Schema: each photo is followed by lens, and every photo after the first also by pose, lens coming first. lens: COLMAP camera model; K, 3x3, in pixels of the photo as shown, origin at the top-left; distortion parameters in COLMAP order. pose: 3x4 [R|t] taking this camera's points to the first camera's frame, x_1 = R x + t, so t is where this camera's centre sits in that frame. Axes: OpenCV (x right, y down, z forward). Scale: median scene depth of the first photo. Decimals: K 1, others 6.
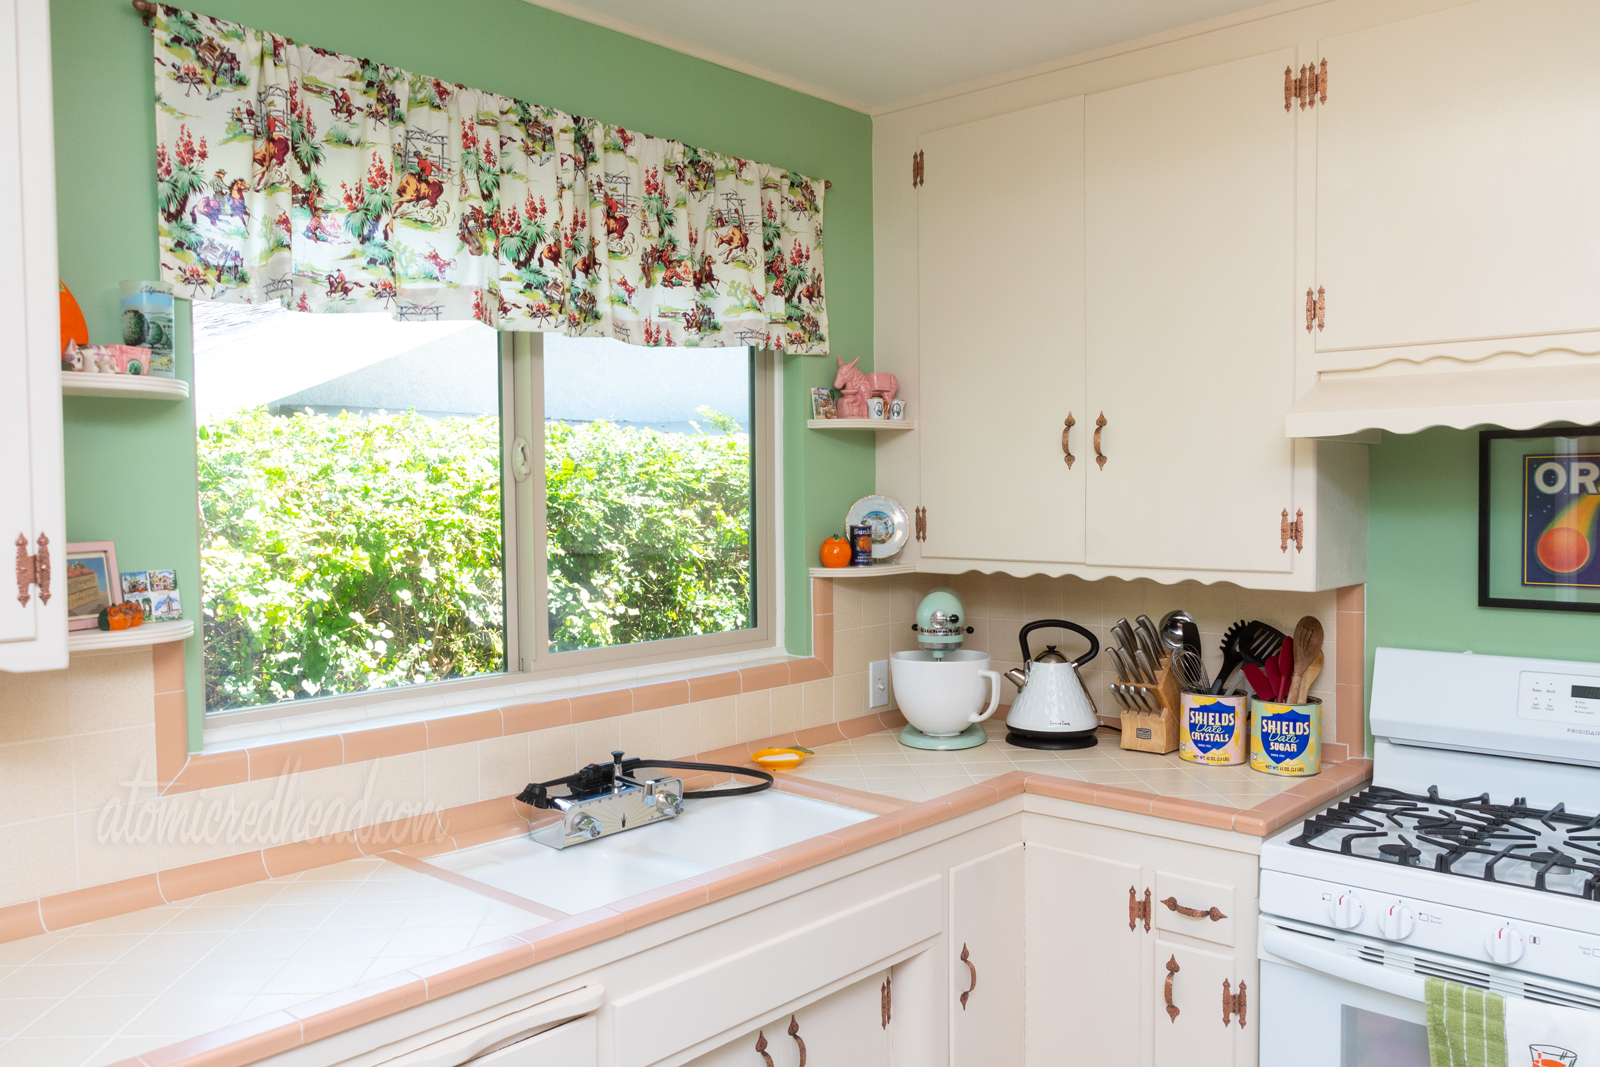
lens RADIAL K [[1227.6, 0, 783.2], [0, 1227.6, 581.3], [0, 0, 1]] dist [-0.039169, 0.024740]
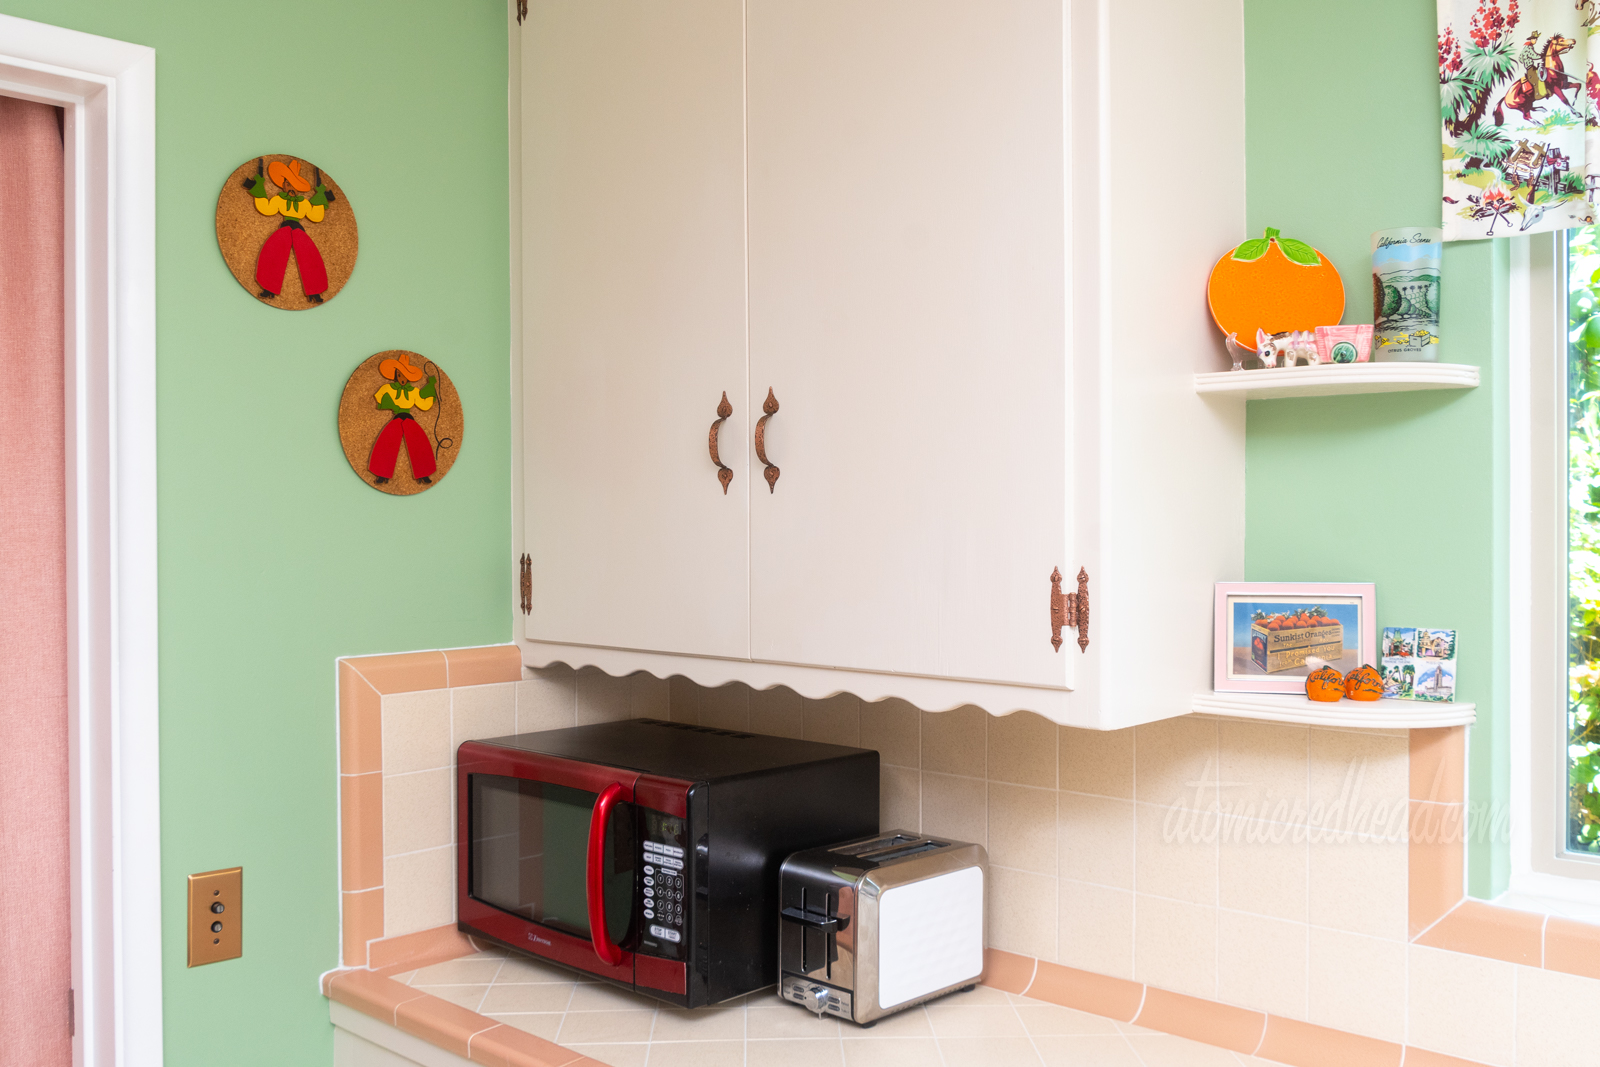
lens RADIAL K [[1443.0, 0, 821.6], [0, 1443.0, 526.1], [0, 0, 1]] dist [-0.036625, 0.017545]
pose [[0.002498, 0.016228, -0.999865, 0.245629], [-0.067932, 0.997561, 0.016021, -0.044251], [0.997687, 0.067883, 0.003595, 0.487461]]
